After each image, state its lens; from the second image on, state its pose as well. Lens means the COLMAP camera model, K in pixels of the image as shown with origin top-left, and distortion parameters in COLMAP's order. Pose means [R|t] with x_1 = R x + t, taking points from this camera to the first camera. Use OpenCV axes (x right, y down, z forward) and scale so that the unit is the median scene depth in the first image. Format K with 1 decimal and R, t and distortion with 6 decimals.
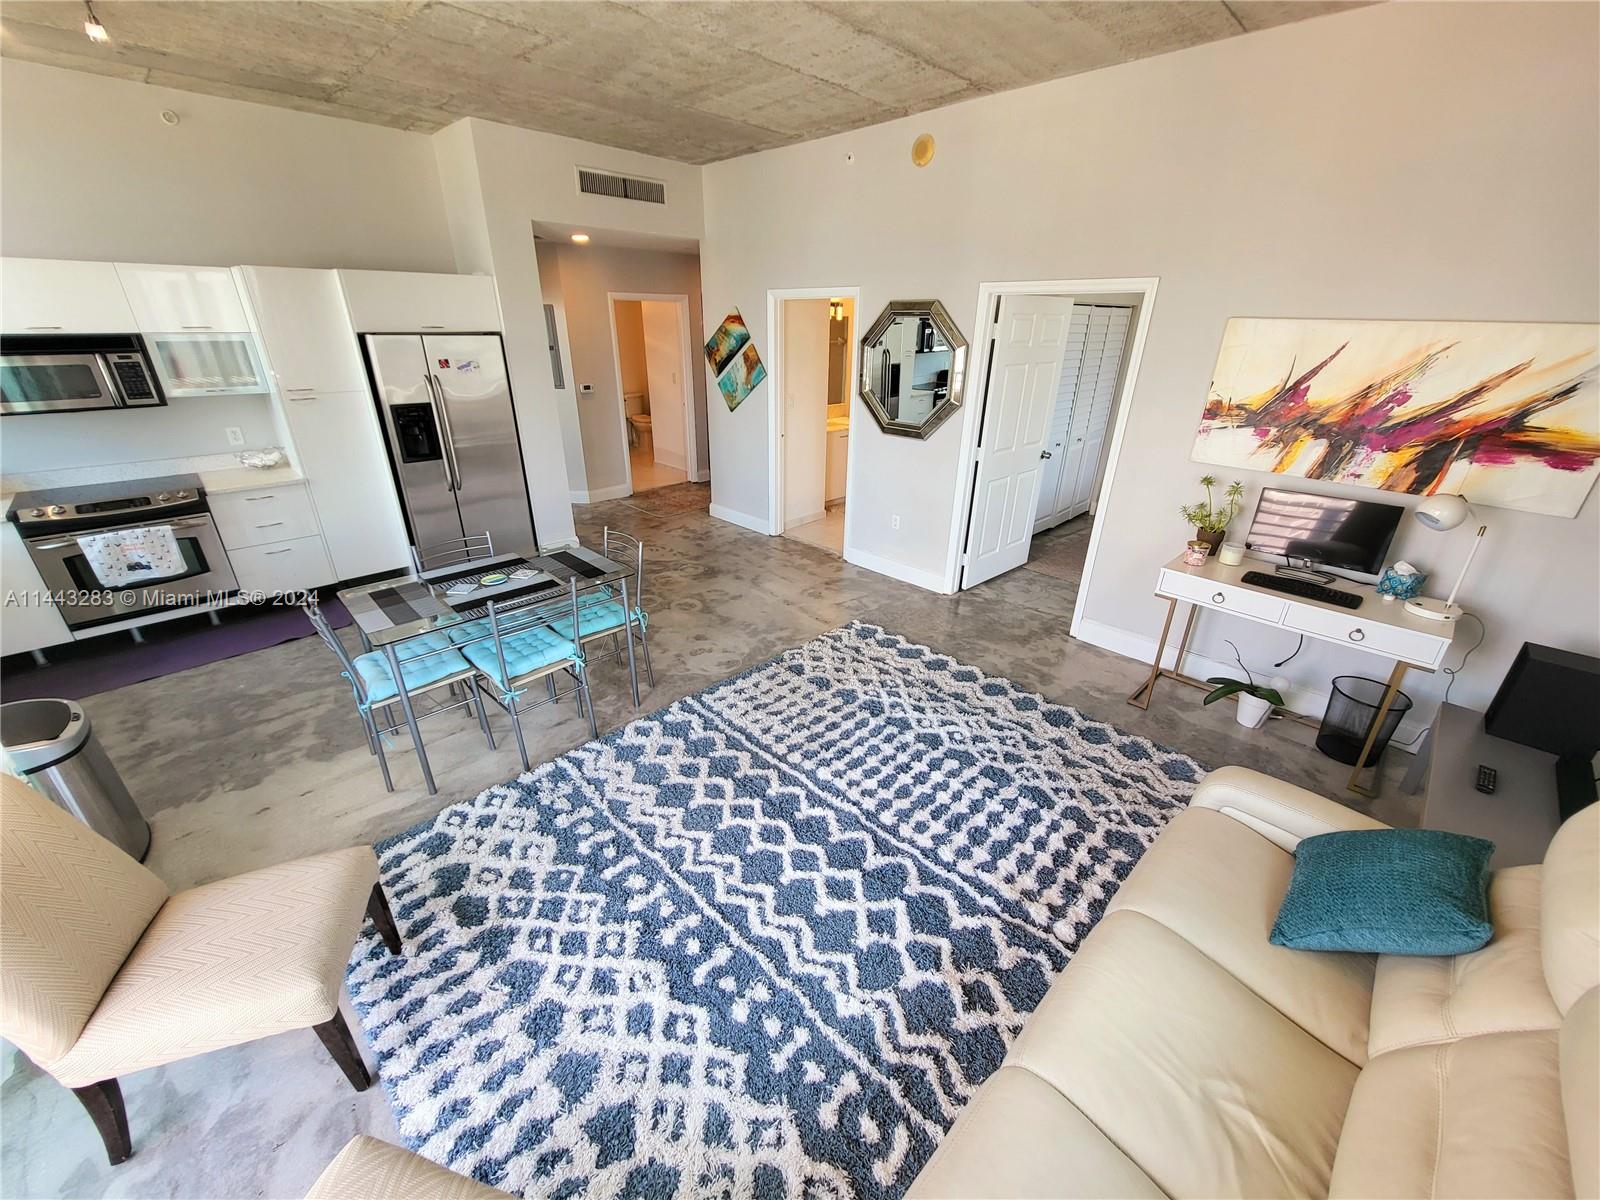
lens RADIAL K [[629.1, 0, 797.8], [0, 629.1, 608.2], [0, 0, 1]] dist [0.001845, -0.000328]
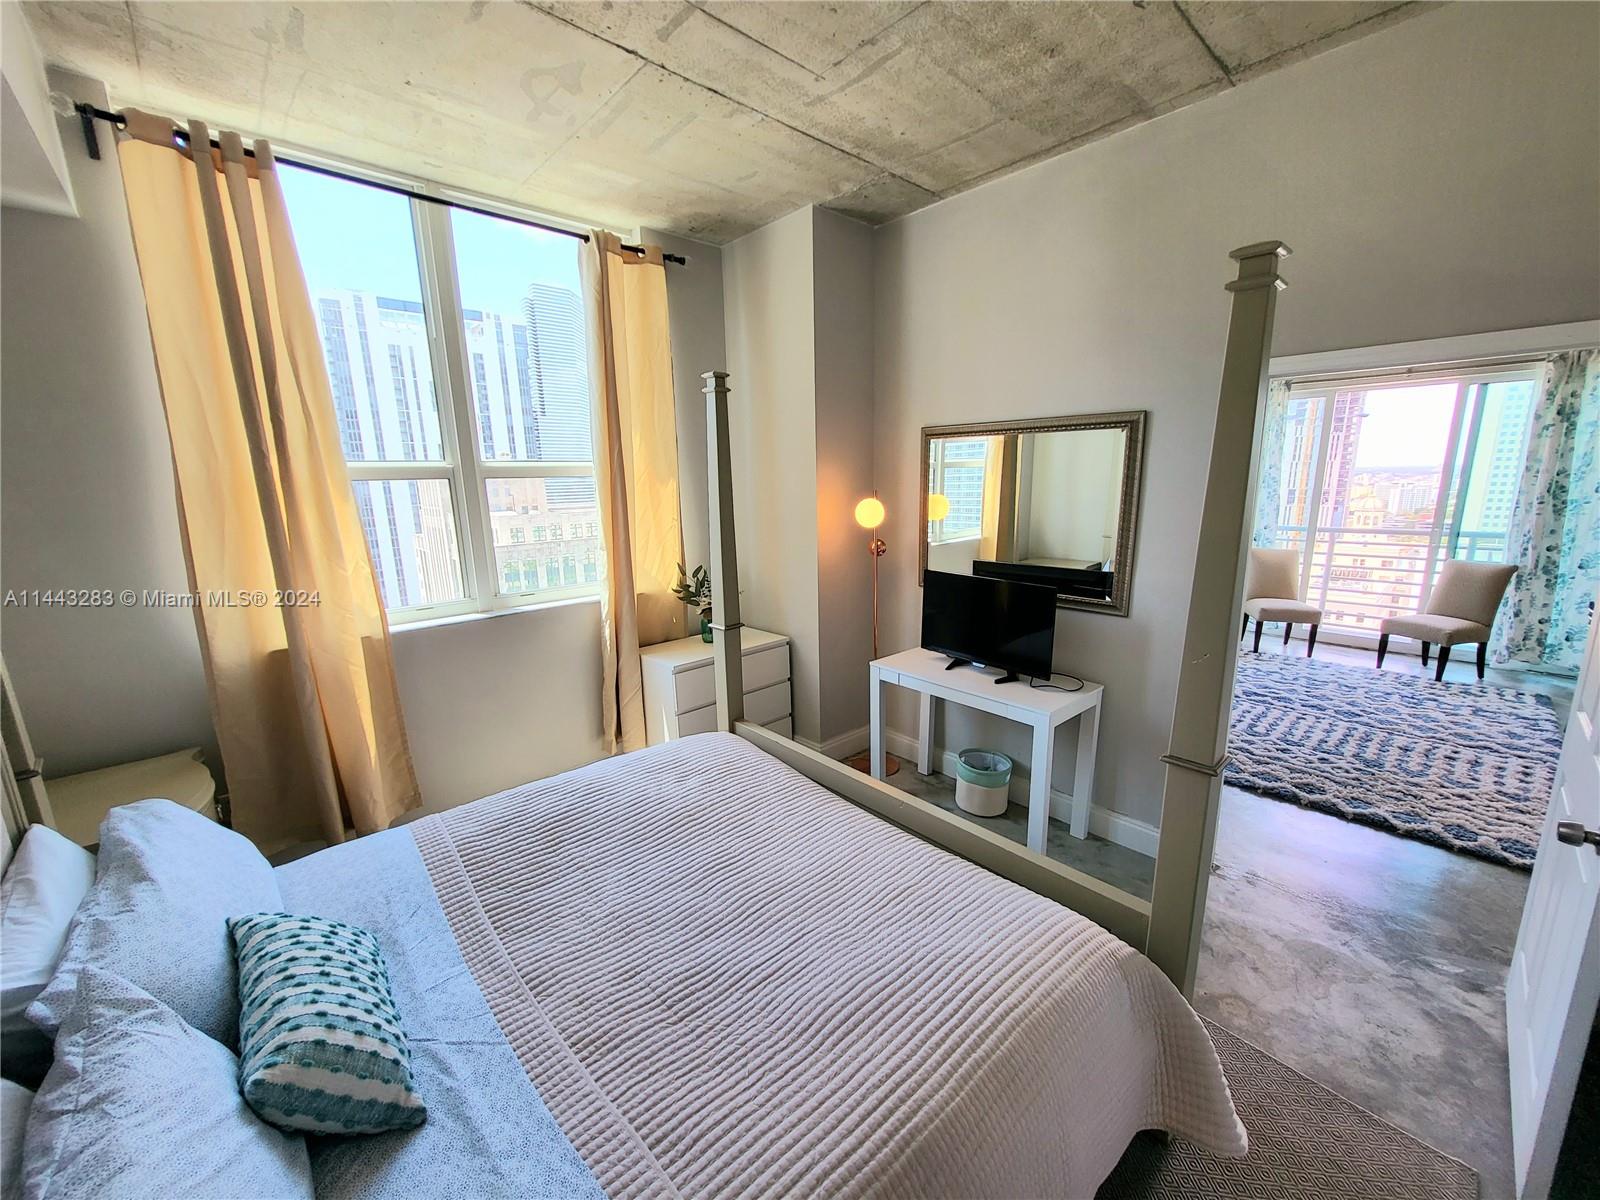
lens RADIAL K [[629.1, 0, 791.2], [0, 629.1, 601.5], [0, 0, 1]] dist [0.001845, -0.000328]
pose [[-0.998712, -0.001765, 0.050714, 1.007003], [0.028561, 0.806518, 0.590520, -0.701713], [-0.041944, 0.591207, -0.805428, 1.654804]]
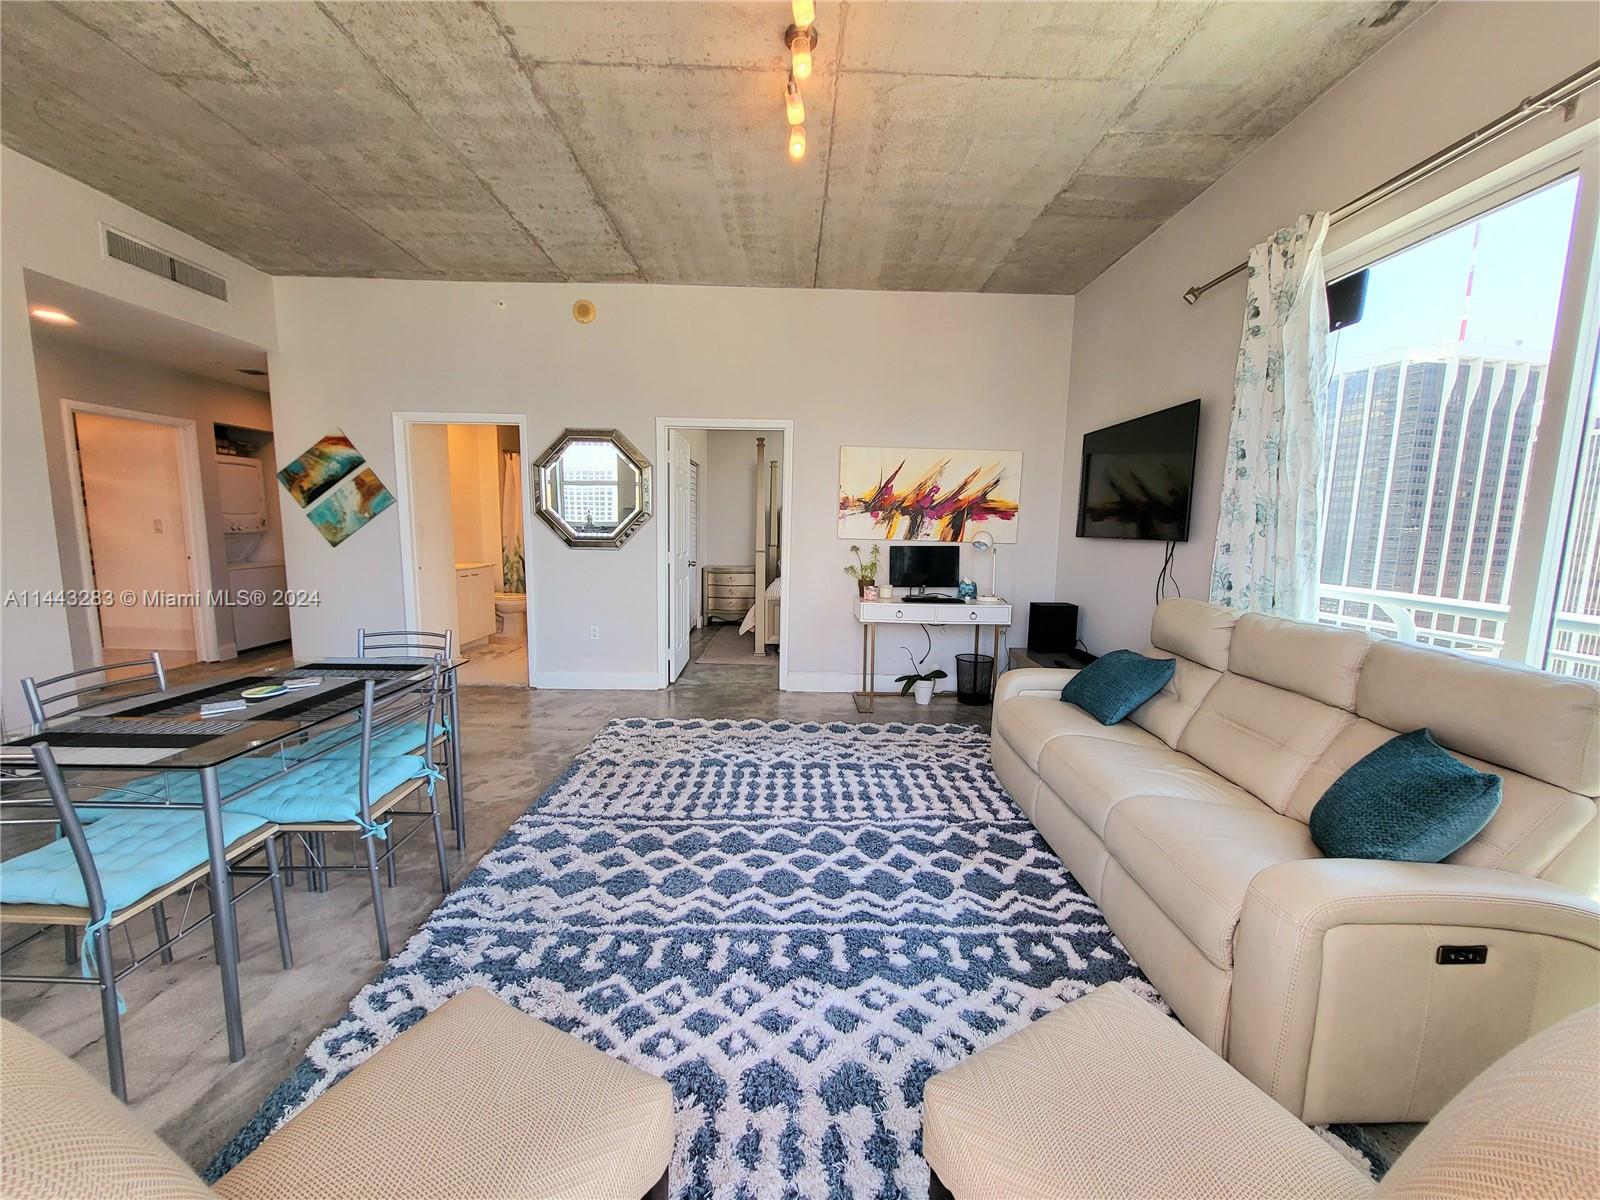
lens RADIAL K [[629.1, 0, 800.7], [0, 629.1, 604.9], [0, 0, 1]] dist [0.001845, -0.000328]
pose [[0.693877, -0.089791, 0.714474, -0.459191], [0.292639, 0.941730, -0.165852, 0.118292], [-0.657949, 0.324163, 0.679721, 0.121158]]
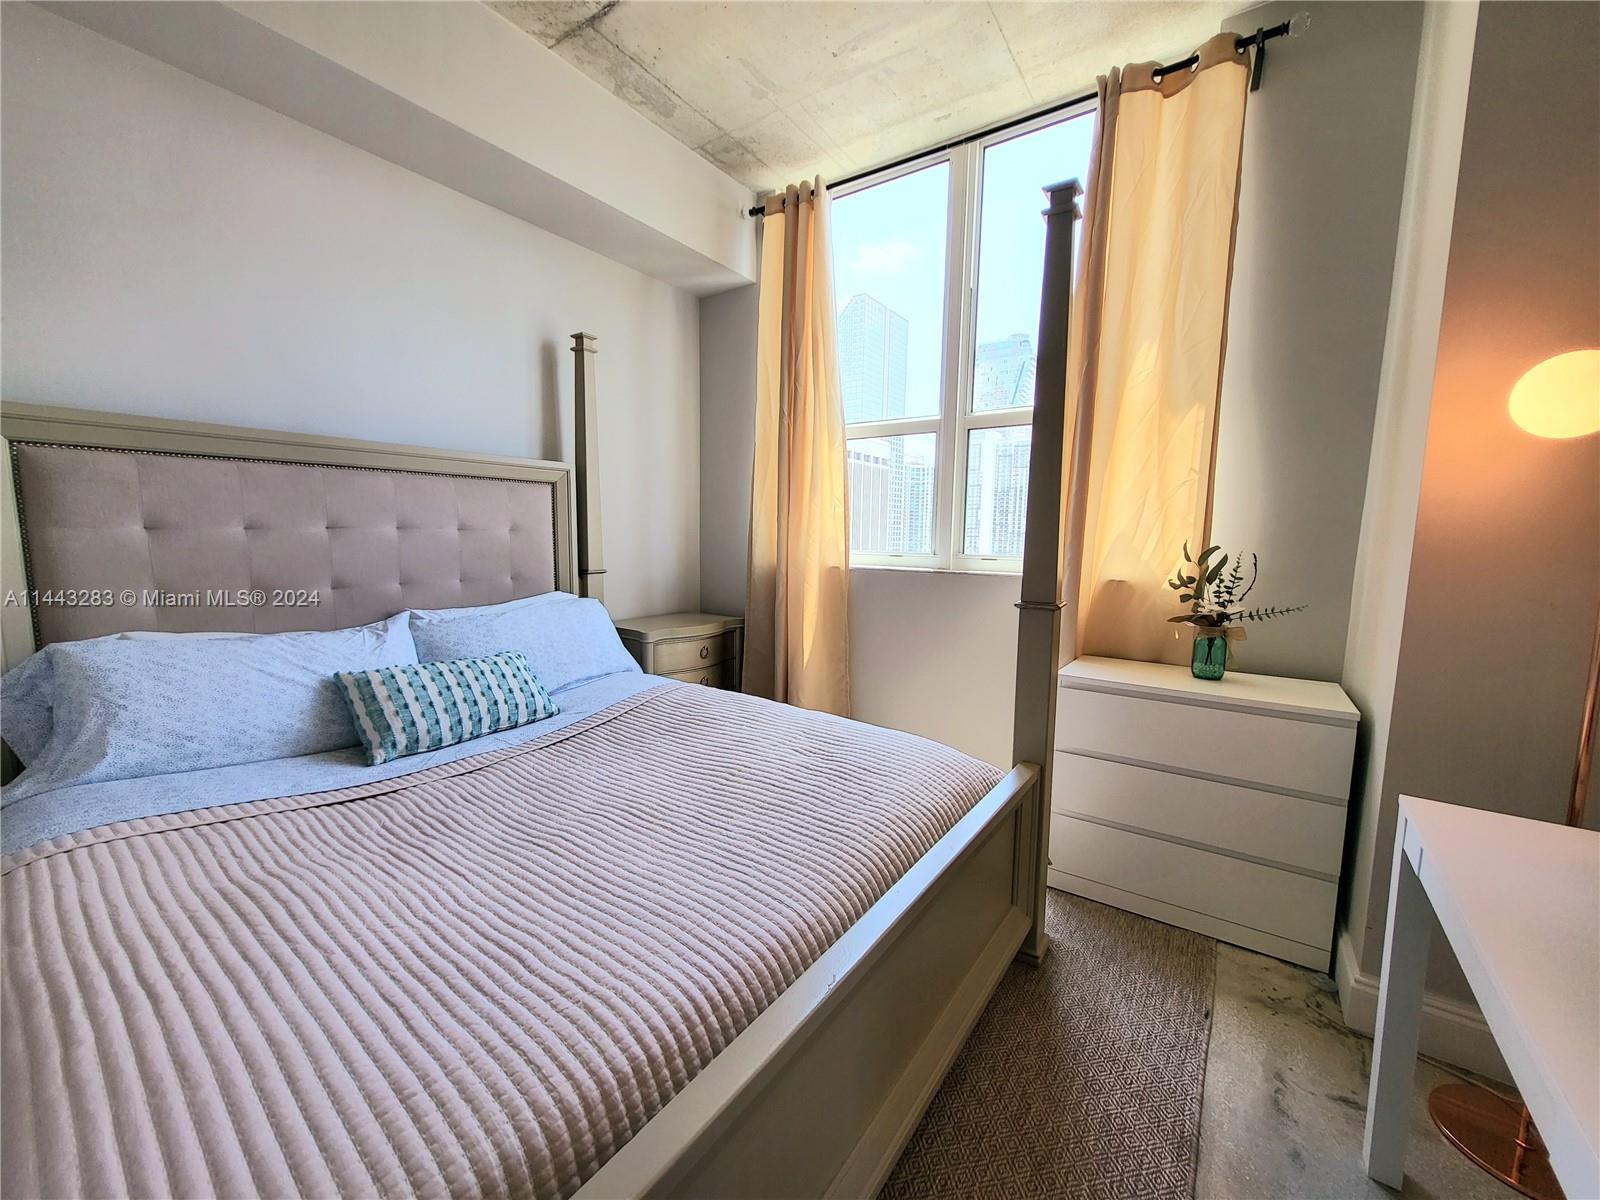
lens RADIAL K [[629.1, 0, 796.0], [0, 629.1, 607.1], [0, 0, 1]] dist [0.001845, -0.000328]
pose [[-0.170330, -0.134809, 0.976122, 0.654468], [0.400075, 0.895816, 0.193530, -0.356149], [-0.900515, 0.423486, -0.098650, 1.224256]]
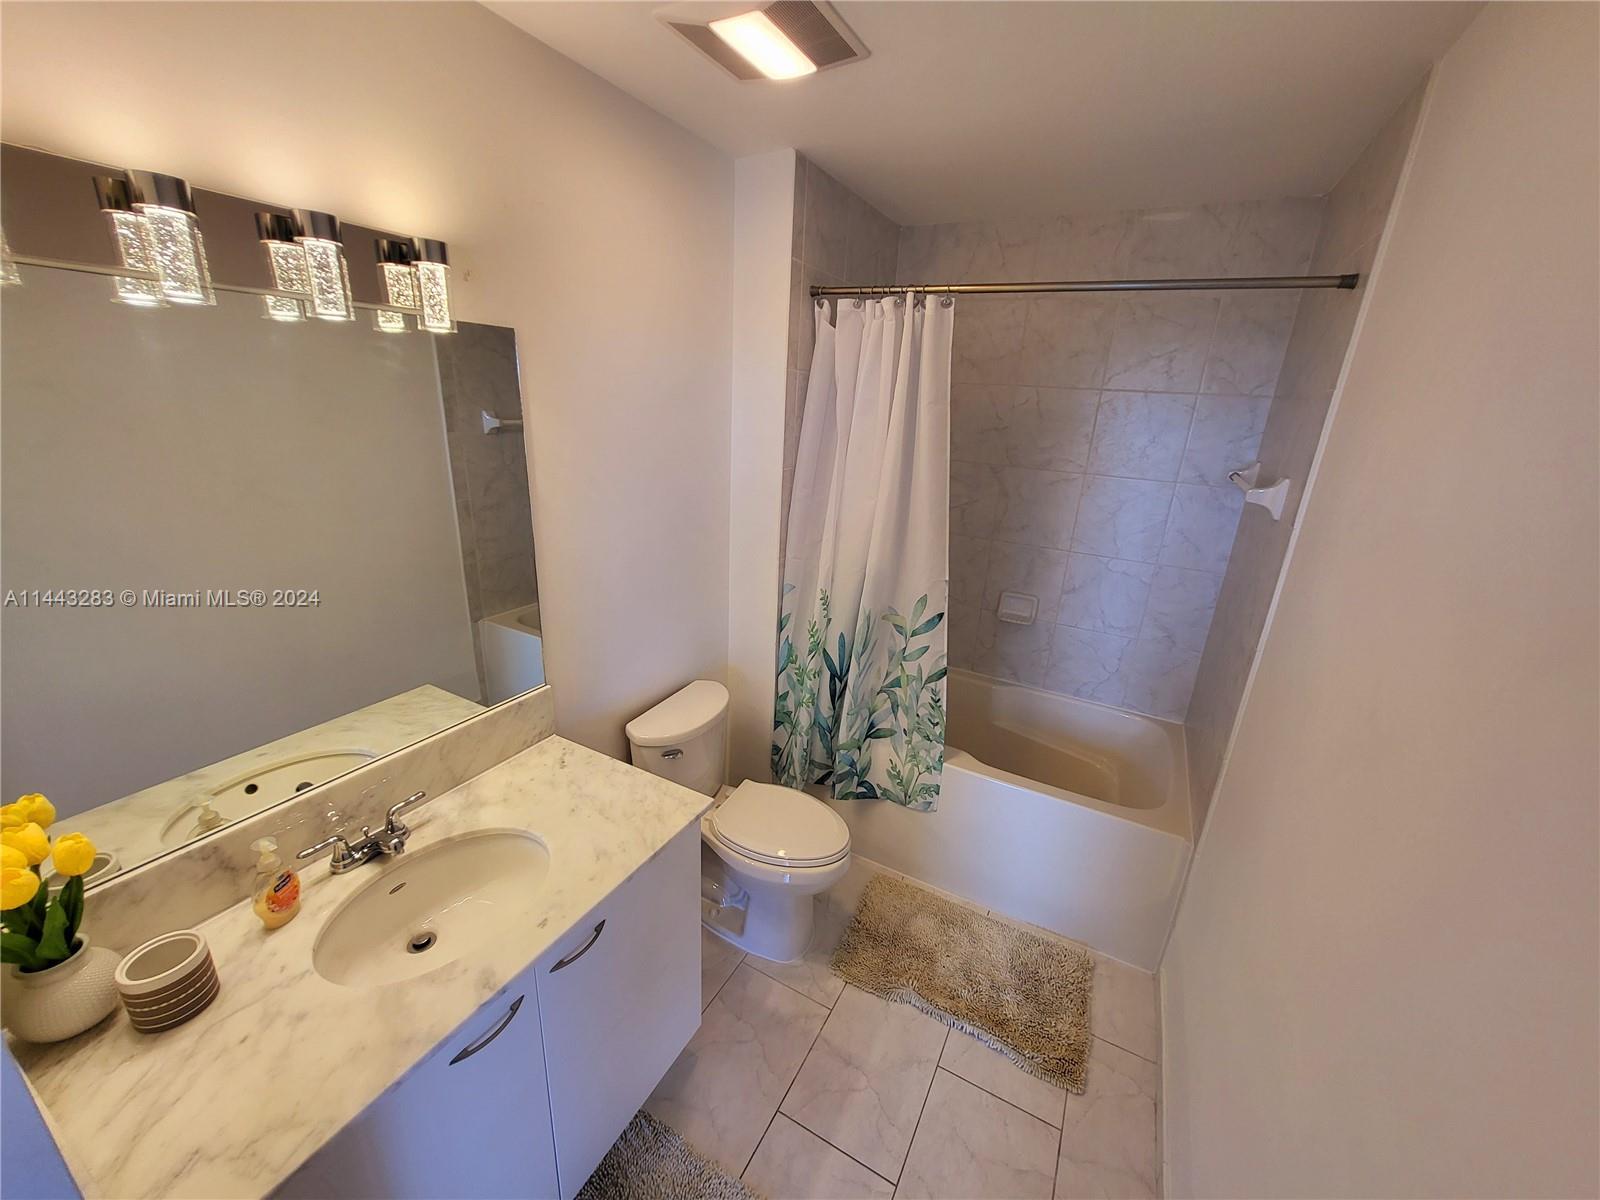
lens RADIAL K [[629.1, 0, 796.6], [0, 629.1, 608.0], [0, 0, 1]] dist [0.001845, -0.000328]
pose [[0.956178, -0.065939, 0.285265, 0.204746], [0.089736, 0.993420, -0.071157, -0.676356], [-0.278696, 0.093637, 0.955804, 1.514633]]
